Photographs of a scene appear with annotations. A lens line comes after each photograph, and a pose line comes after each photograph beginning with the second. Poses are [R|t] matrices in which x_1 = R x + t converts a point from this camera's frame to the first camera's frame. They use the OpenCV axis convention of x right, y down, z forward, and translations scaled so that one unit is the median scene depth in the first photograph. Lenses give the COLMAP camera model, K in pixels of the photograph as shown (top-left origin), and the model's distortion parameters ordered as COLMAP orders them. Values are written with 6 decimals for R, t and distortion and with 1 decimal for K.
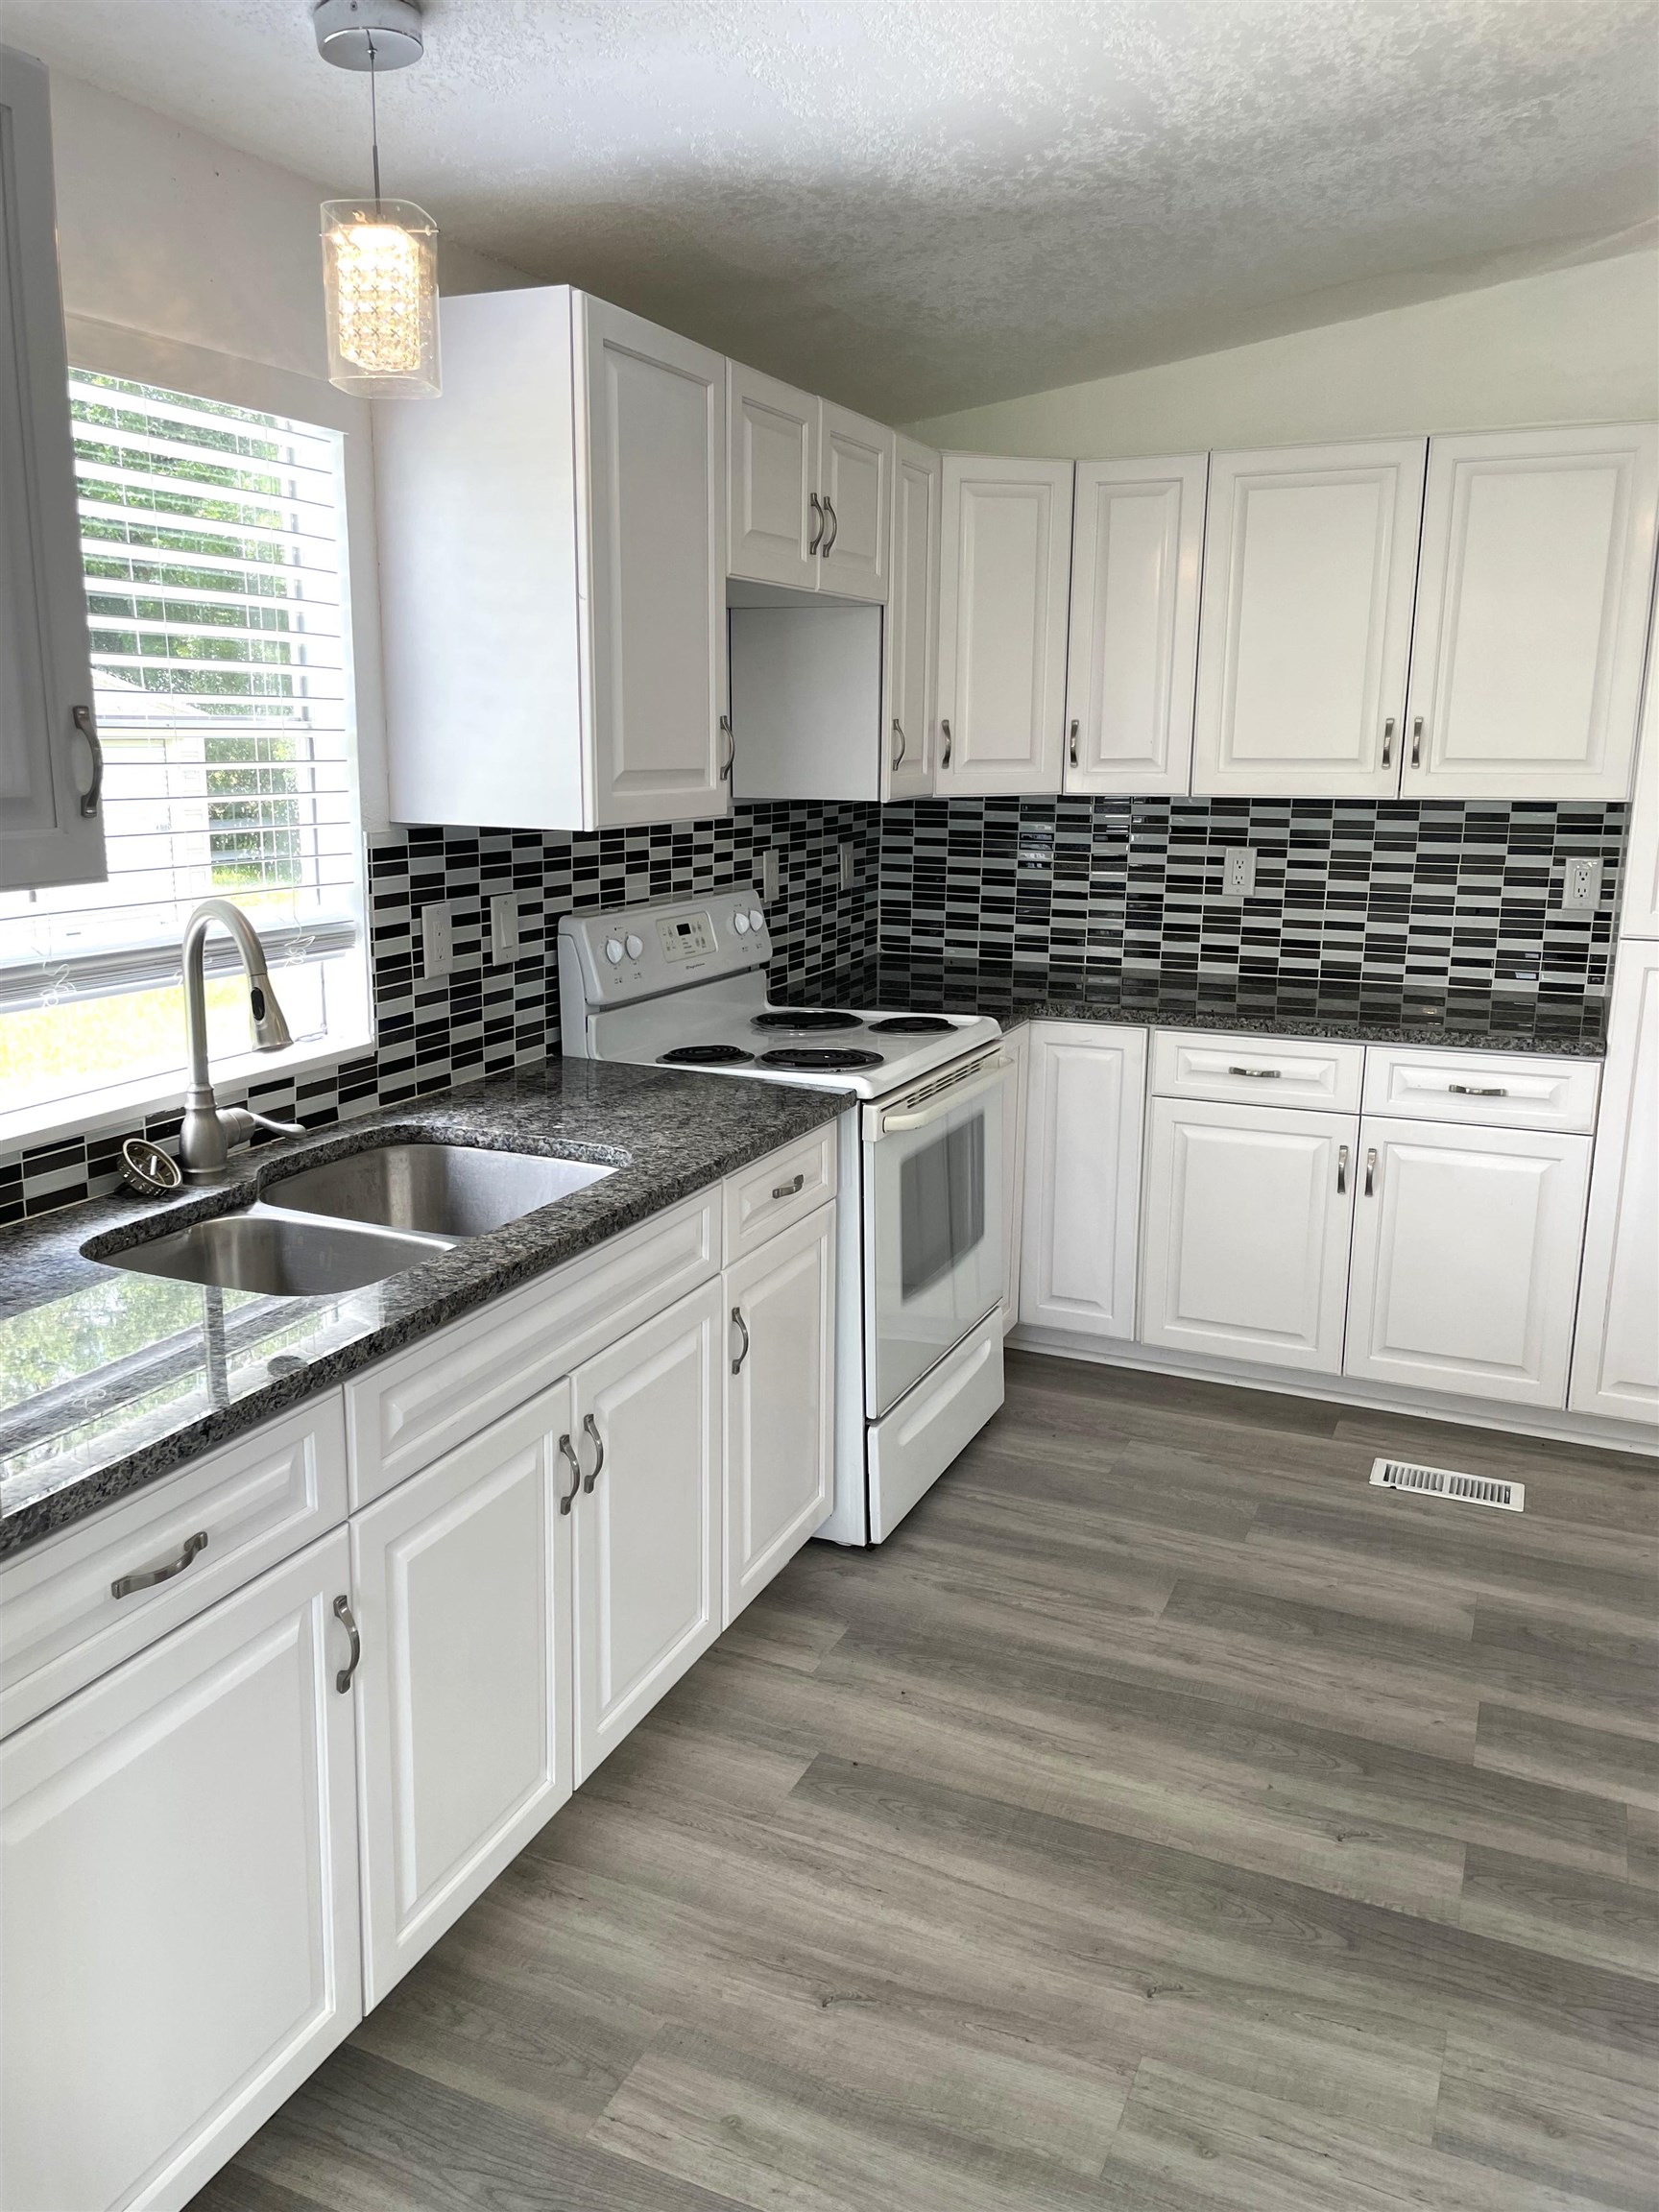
lens RADIAL K [[1676.2, 0, 809.3], [0, 1676.2, 1096.2], [0, 0, 1]] dist [0.068614, -0.069565]
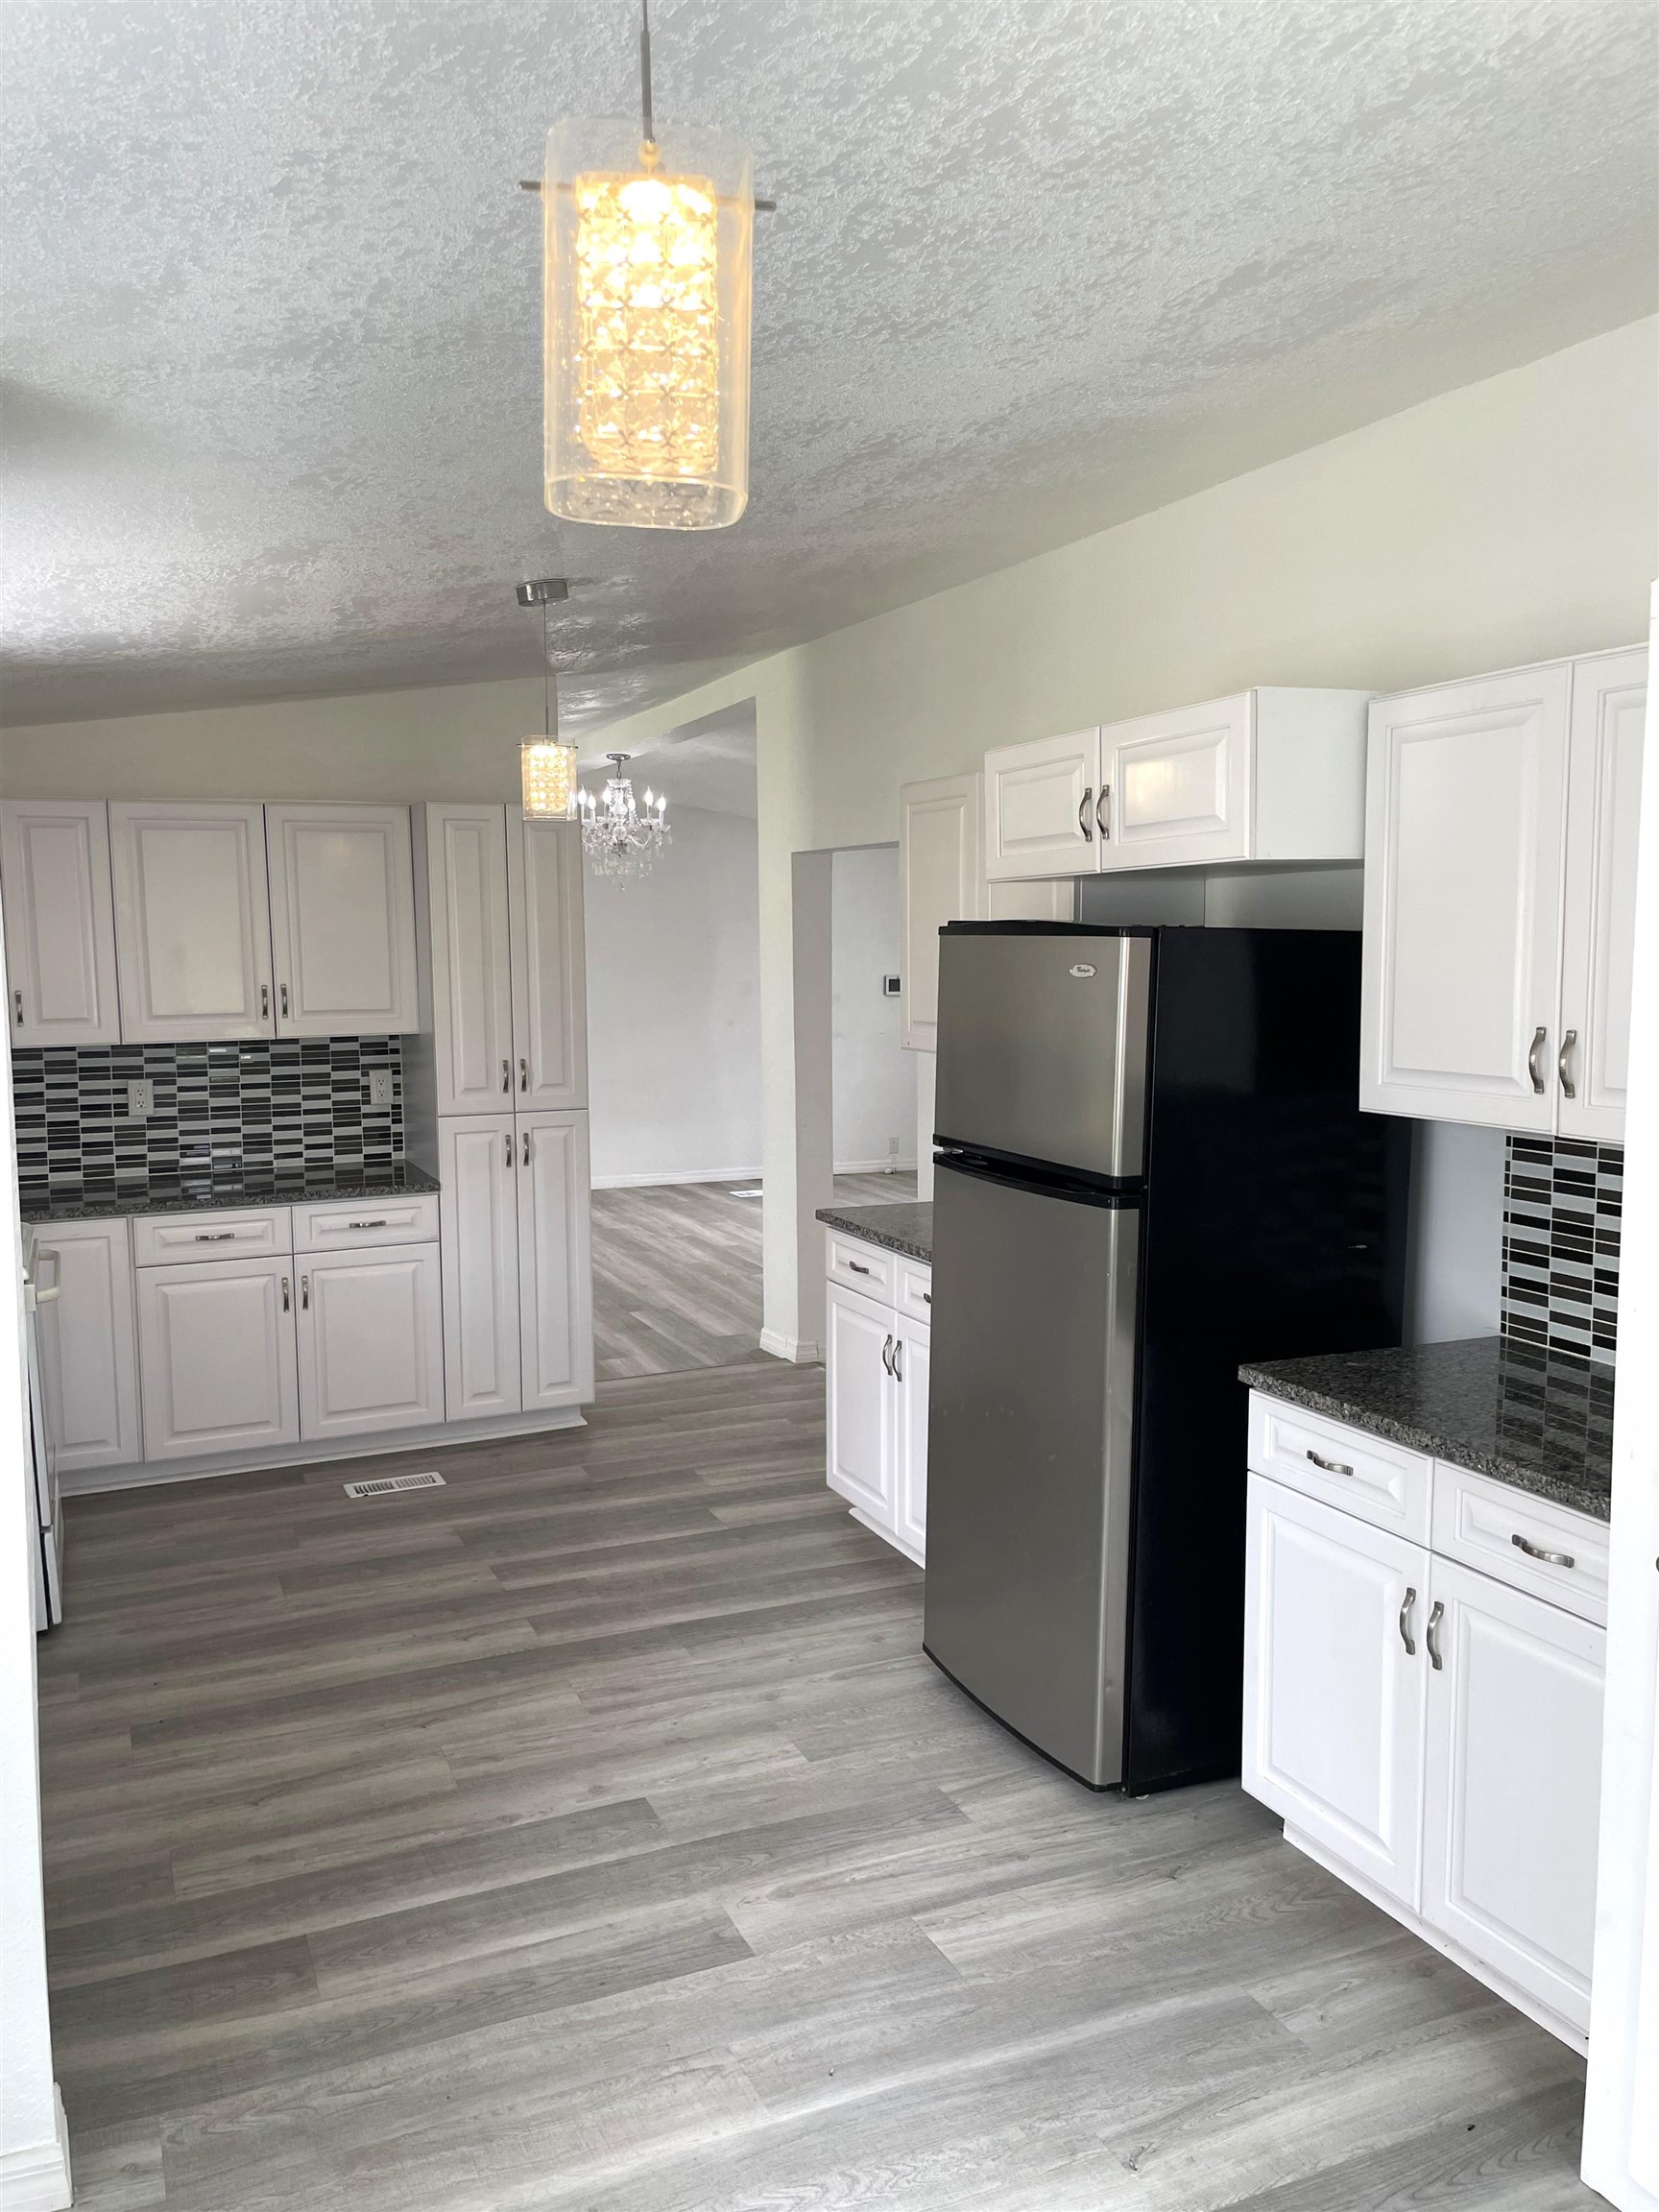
lens RADIAL K [[1676.2, 0, 823.1], [0, 1676.2, 1106.6], [0, 0, 1]] dist [0.068614, -0.069565]
pose [[0.663372, -0.086213, 0.743307, -0.467744], [0.177389, 0.983144, -0.044282, 0.033610], [-0.726960, 0.161230, 0.667483, -0.339186]]
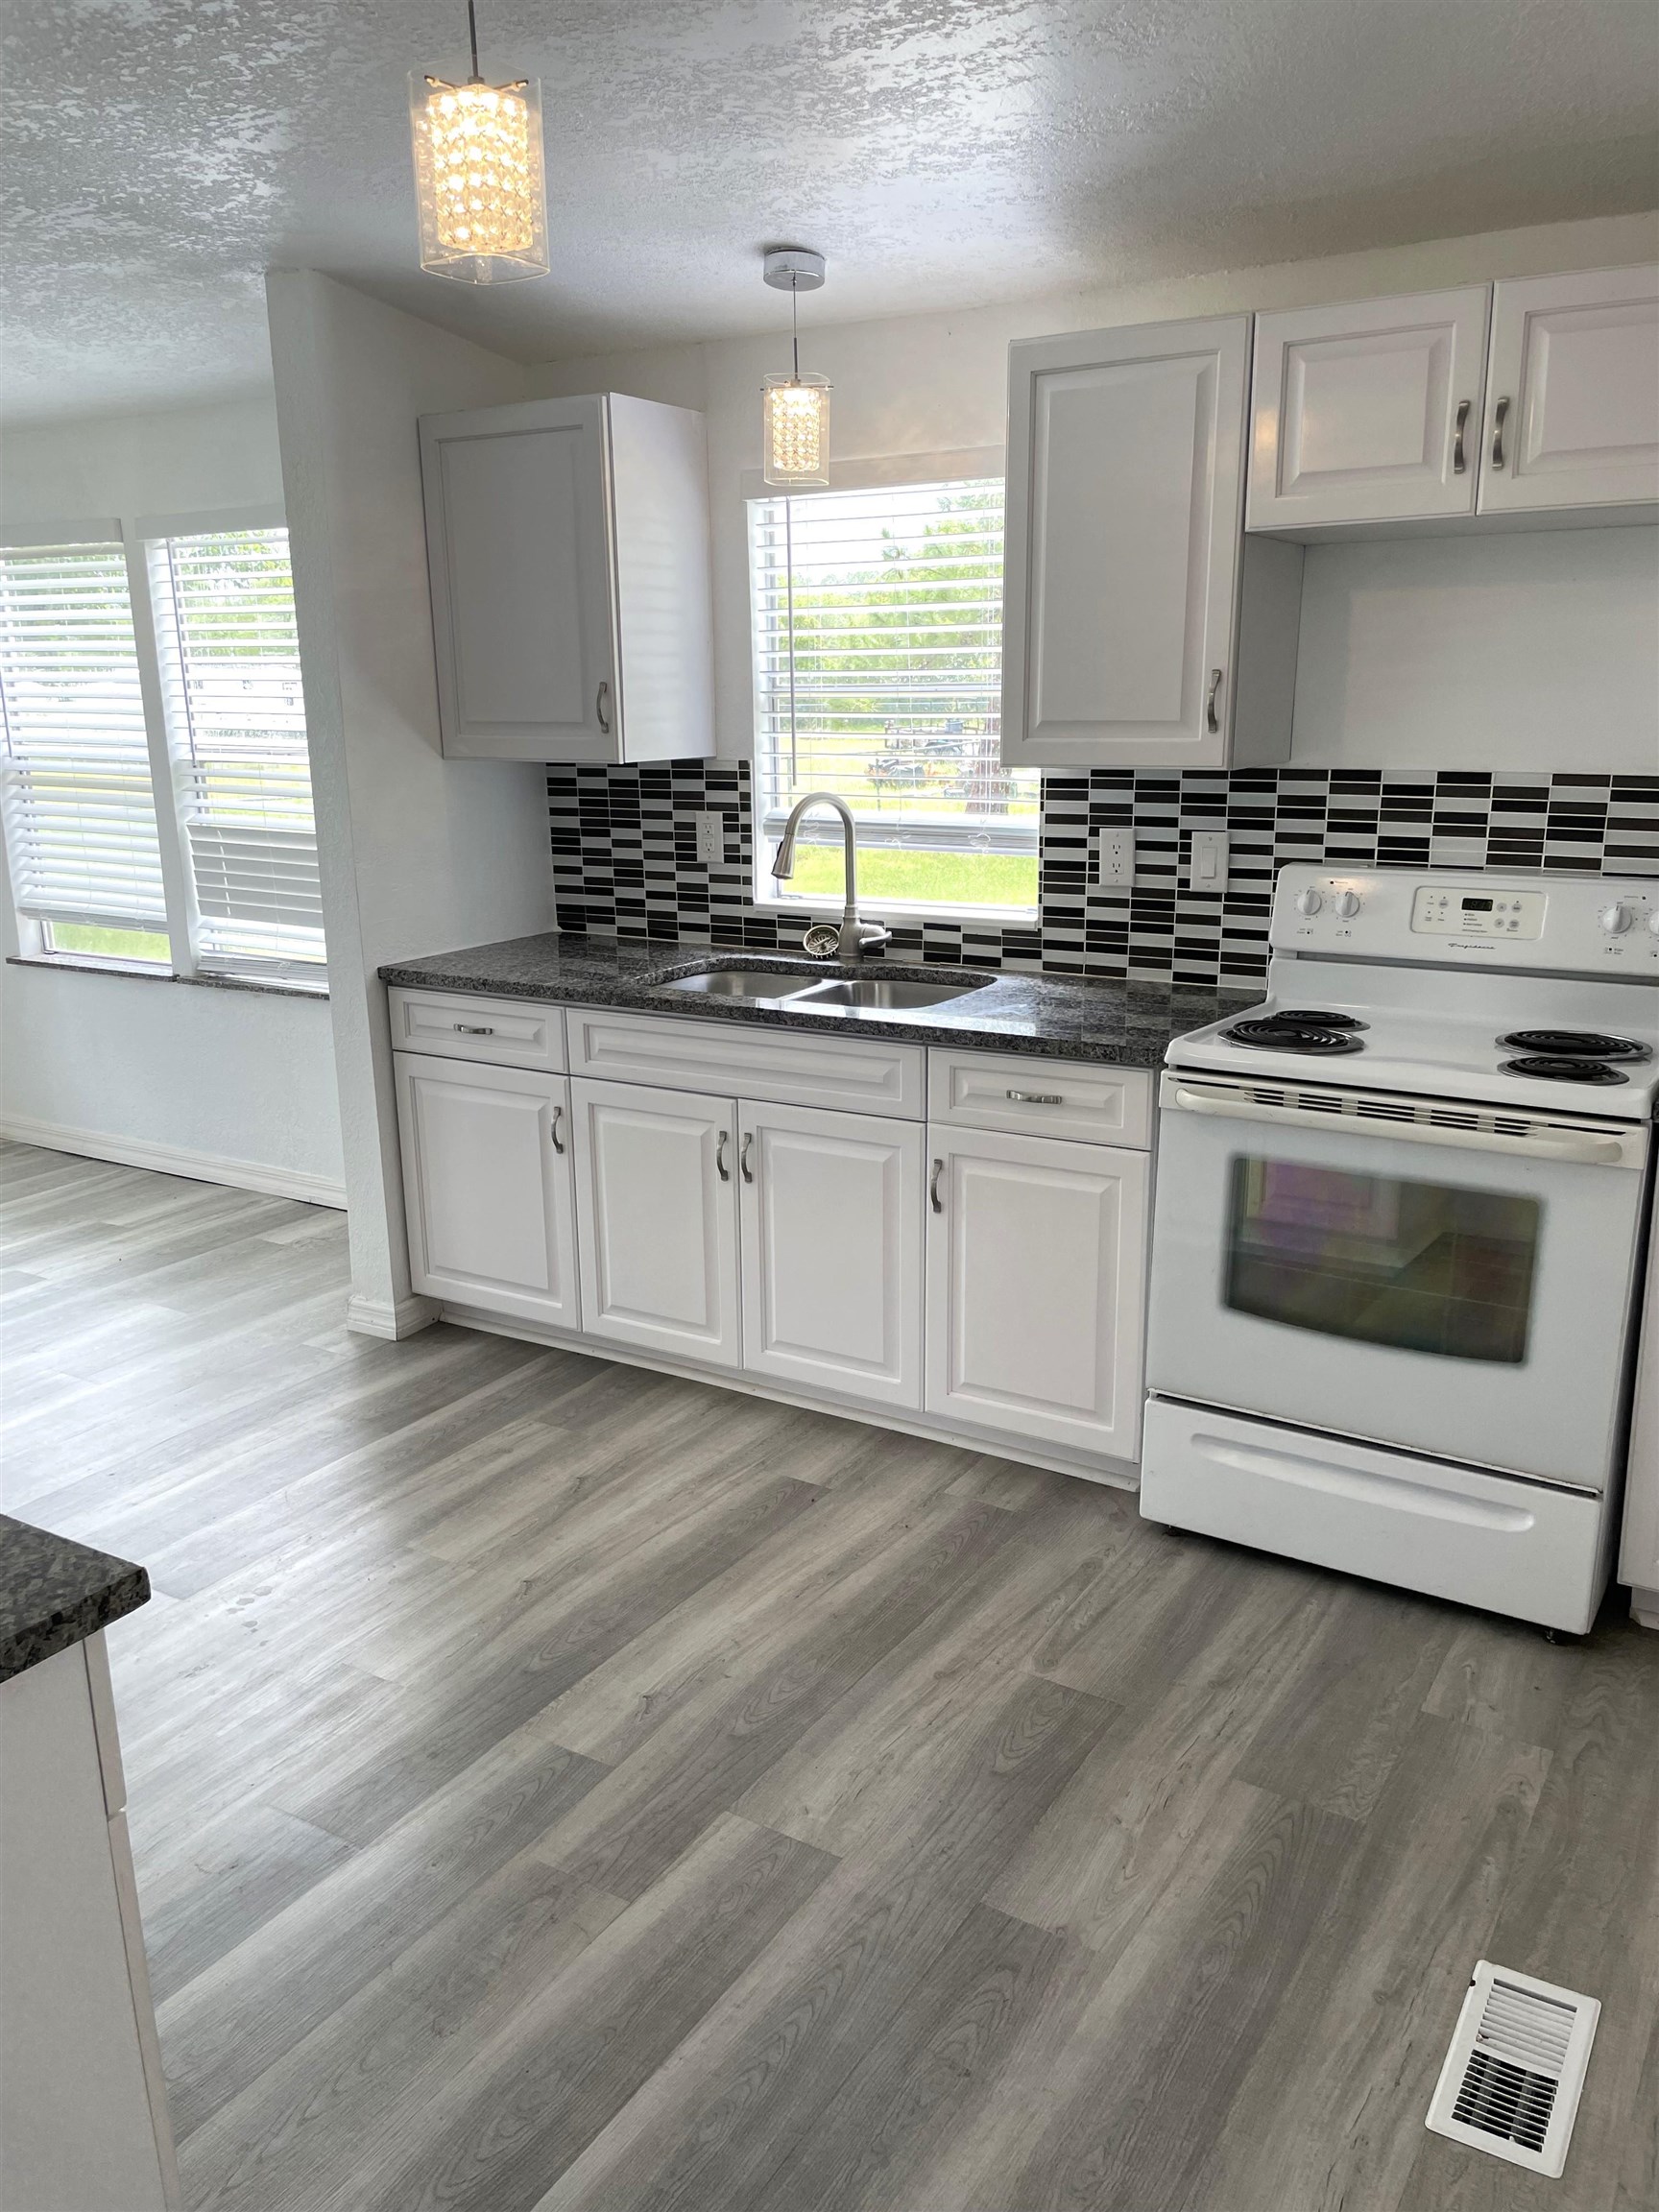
lens RADIAL K [[1676.2, 0, 820.8], [0, 1676.2, 1105.0], [0, 0, 1]] dist [0.068614, -0.069565]
pose [[-0.139565, 0.220230, -0.965412, 0.883077], [-0.207136, 0.946891, 0.245949, -0.150121], [0.968306, 0.234298, -0.086535, 0.778779]]
